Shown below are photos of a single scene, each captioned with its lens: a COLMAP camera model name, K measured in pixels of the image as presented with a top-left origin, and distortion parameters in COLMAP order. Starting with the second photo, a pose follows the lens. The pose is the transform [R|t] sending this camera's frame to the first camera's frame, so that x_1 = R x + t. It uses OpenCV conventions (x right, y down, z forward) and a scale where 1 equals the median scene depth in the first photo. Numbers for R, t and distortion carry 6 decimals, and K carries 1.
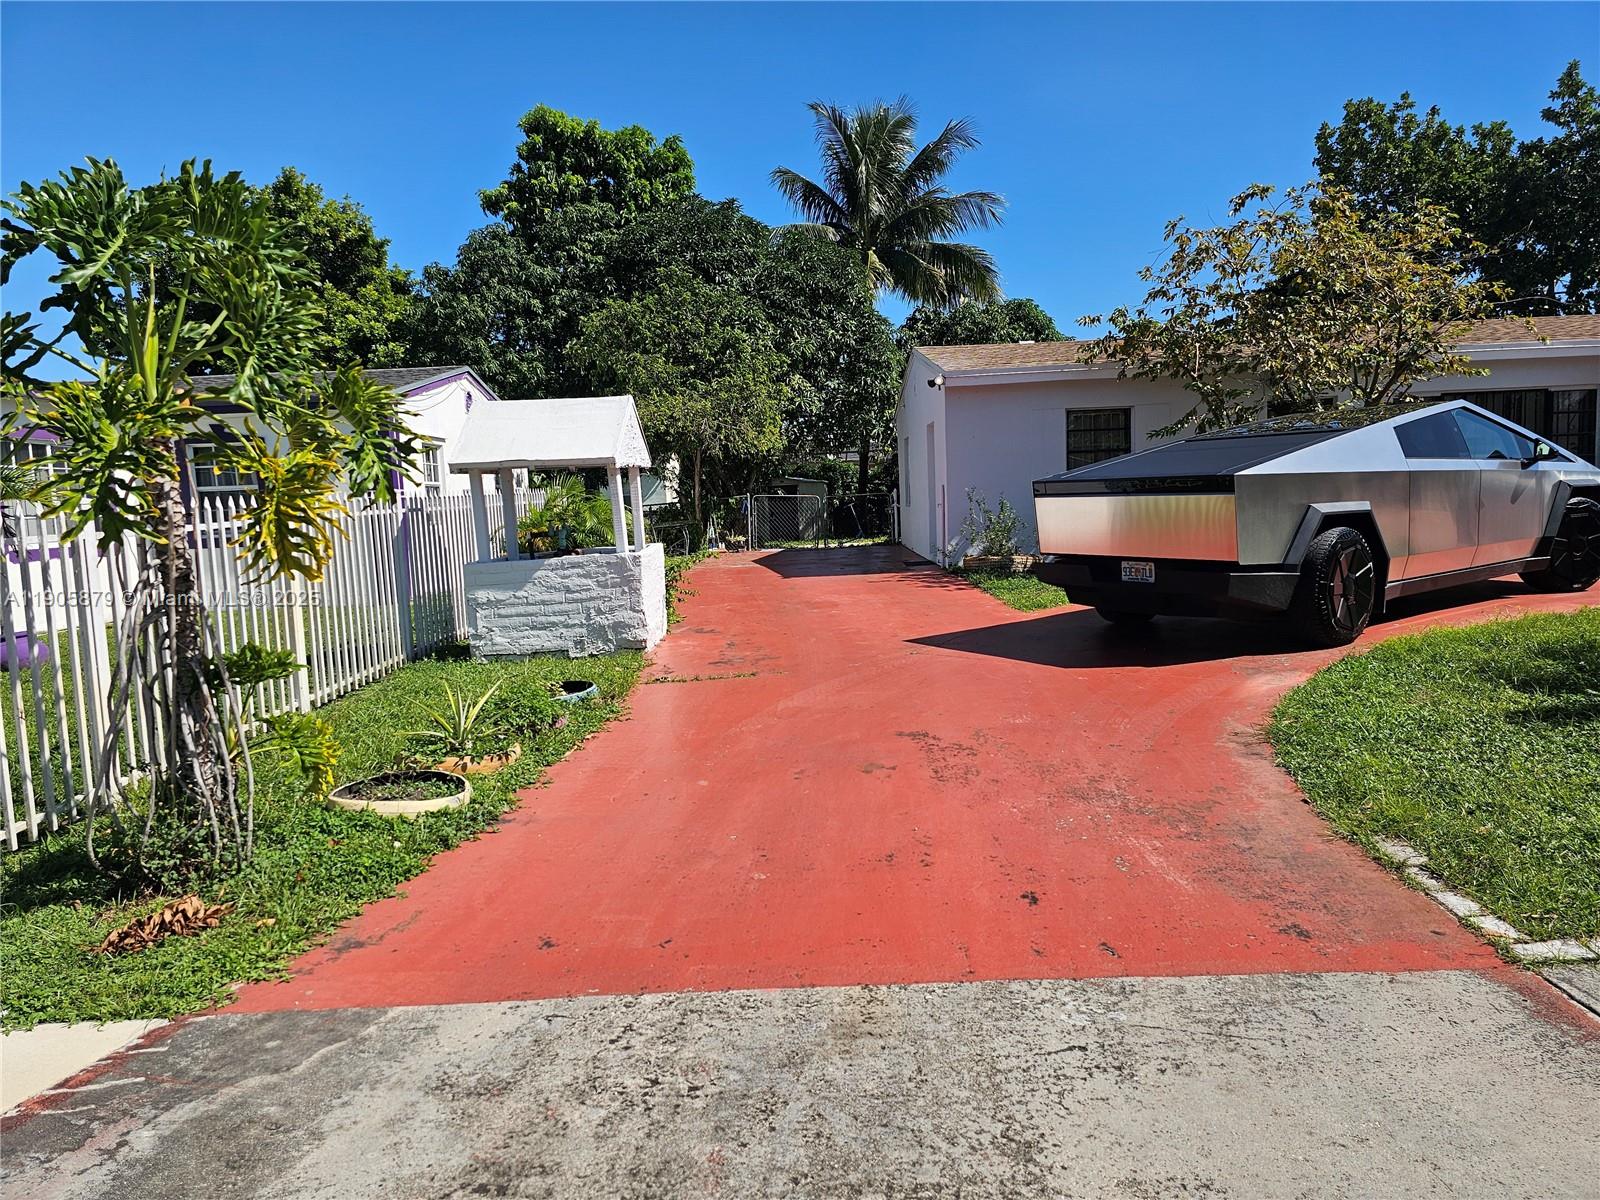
lens RADIAL K [[1047.6, 0, 795.9], [0, 1047.6, 594.7], [0, 0, 1]] dist [0.042757, -0.041913]
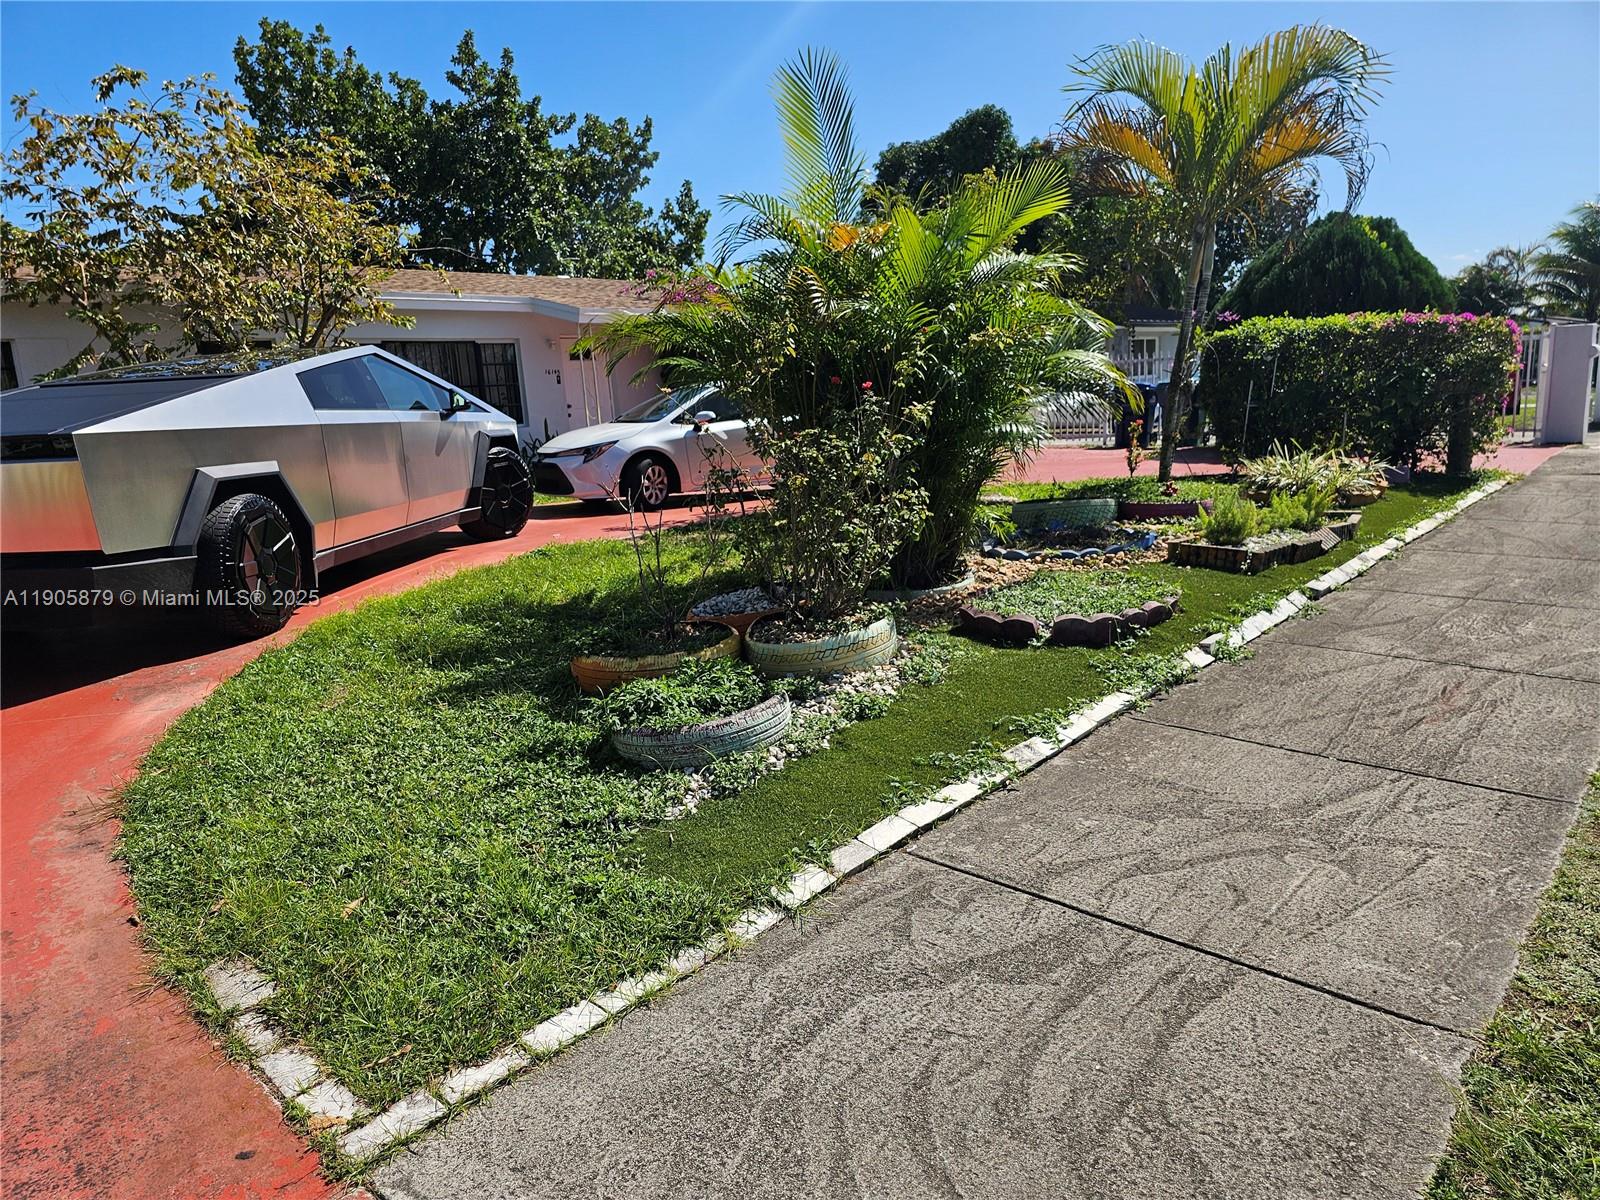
lens RADIAL K [[1047.6, 0, 795.9], [0, 1047.6, 594.7], [0, 0, 1]] dist [0.042757, -0.041913]
pose [[0.646024, -0.138901, 0.750573, 0.139465], [0.101843, 0.990197, 0.095589, -0.018098], [-0.756493, 0.014688, 0.653837, 0.113670]]
